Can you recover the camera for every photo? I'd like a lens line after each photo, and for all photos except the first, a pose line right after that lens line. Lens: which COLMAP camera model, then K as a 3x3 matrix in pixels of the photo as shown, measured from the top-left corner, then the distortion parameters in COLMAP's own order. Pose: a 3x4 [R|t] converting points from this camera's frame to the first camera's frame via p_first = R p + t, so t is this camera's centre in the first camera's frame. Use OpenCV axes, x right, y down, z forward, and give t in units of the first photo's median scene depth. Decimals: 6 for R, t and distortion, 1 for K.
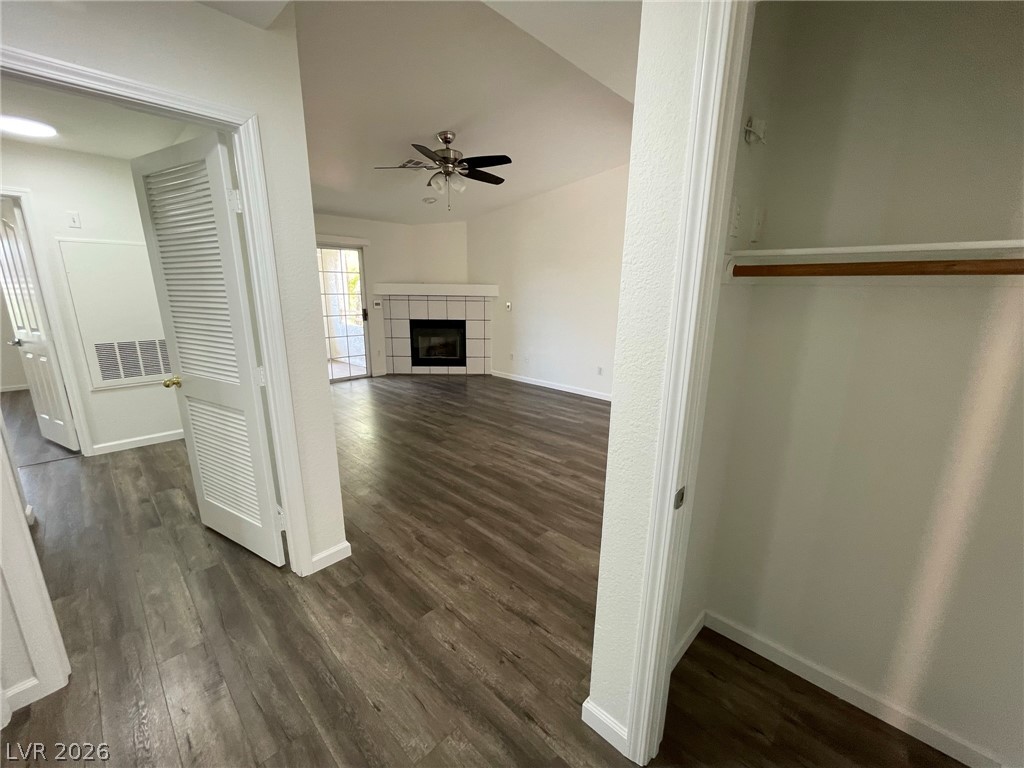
lens RADIAL K [[410.0, 0, 512.5], [0, 410.0, 388.9], [0, 0, 1]] dist [0.000590, 0.000349]
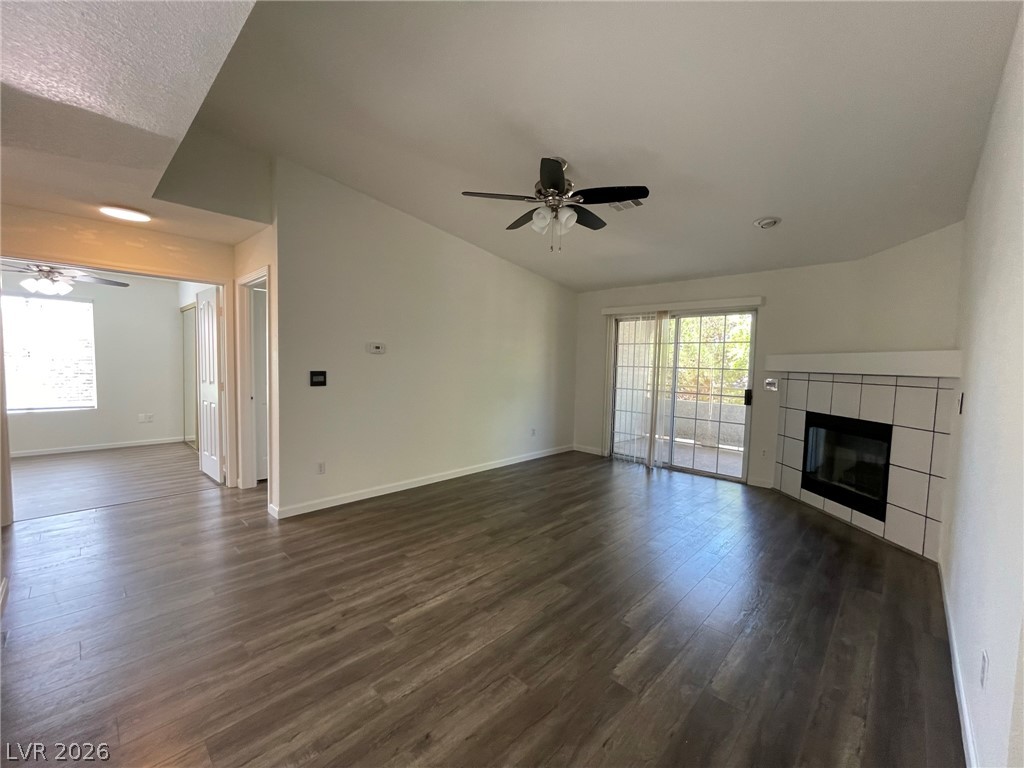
lens RADIAL K [[414.9, 0, 508.5], [0, 414.9, 388.6], [0, 0, 1]] dist [0.000978, -0.004190]
pose [[-0.008145, 0.049227, -0.998754, 0.446820], [-0.259079, 0.964579, 0.049655, -0.143205], [0.965822, 0.259161, 0.004897, 0.682772]]
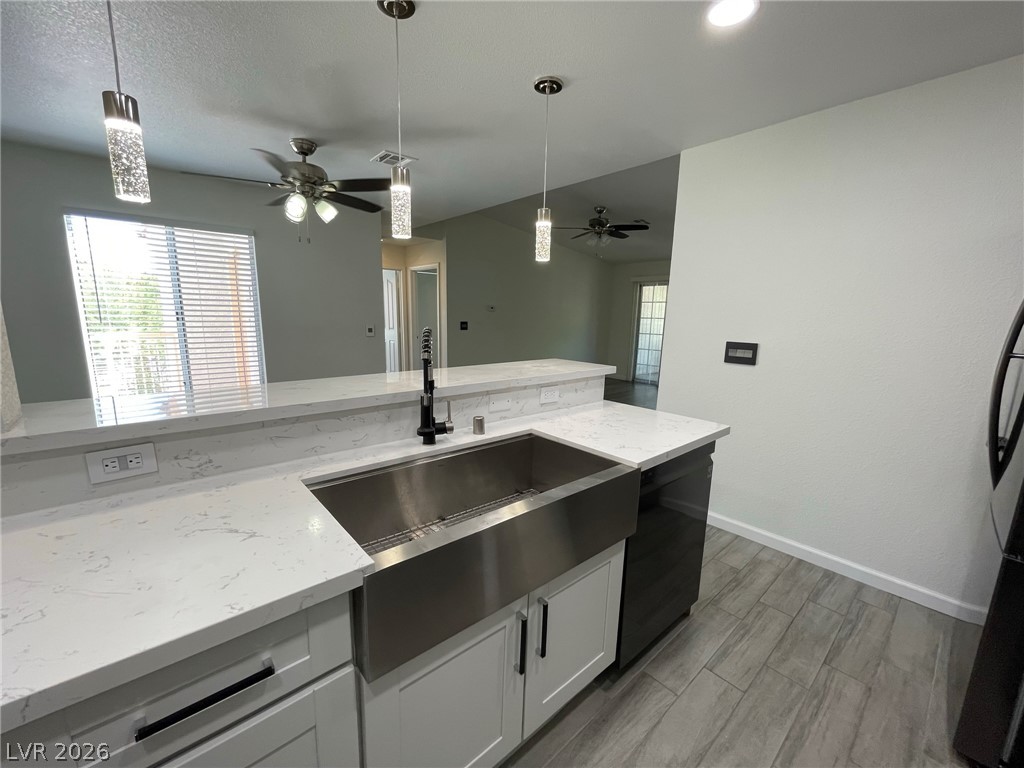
lens RADIAL K [[417.2, 0, 508.1], [0, 417.2, 387.0], [0, 0, 1]] dist [-0.003427, 0.000904]
pose [[-0.096594, 0.159050, -0.982534, 0.983614], [-0.255041, 0.950237, 0.178895, -0.127124], [0.962093, 0.267867, -0.051223, 0.620956]]
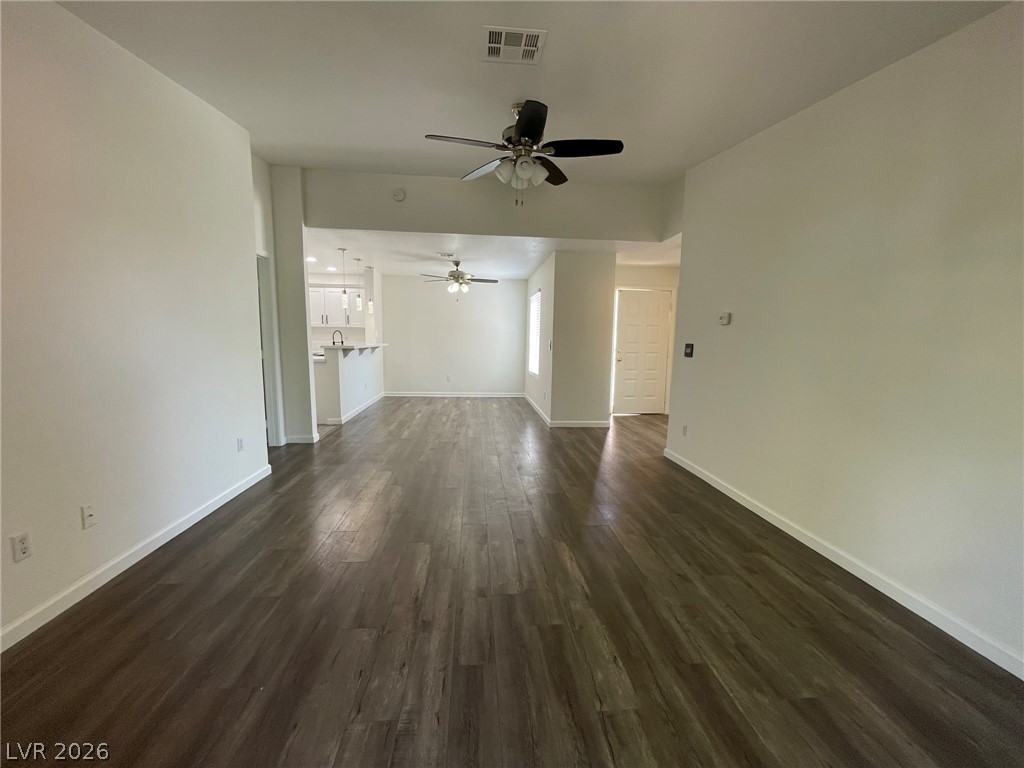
lens RADIAL K [[418.2, 0, 512.0], [0, 418.2, 384.0], [0, 0, 1]] dist [-0.002658, 0.000008]
pose [[-0.748727, -0.100699, 0.655186, -0.465688], [0.131957, 0.945970, 0.296188, -0.253545], [-0.649612, 0.308220, -0.694985, 1.132888]]
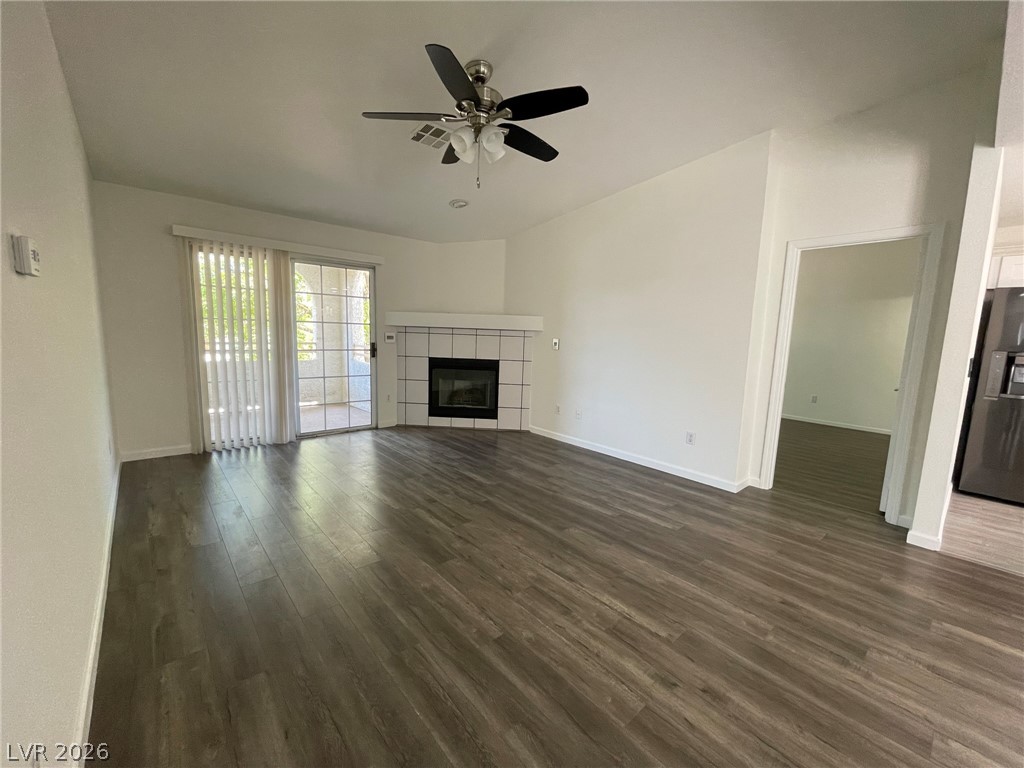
lens RADIAL K [[414.9, 0, 508.5], [0, 414.9, 388.6], [0, 0, 1]] dist [0.000978, -0.004190]
pose [[0.995044, 0.032992, -0.093799, -0.026191], [-0.042492, 0.993962, -0.101164, -0.043060], [0.089895, 0.104648, 0.990438, 0.279956]]
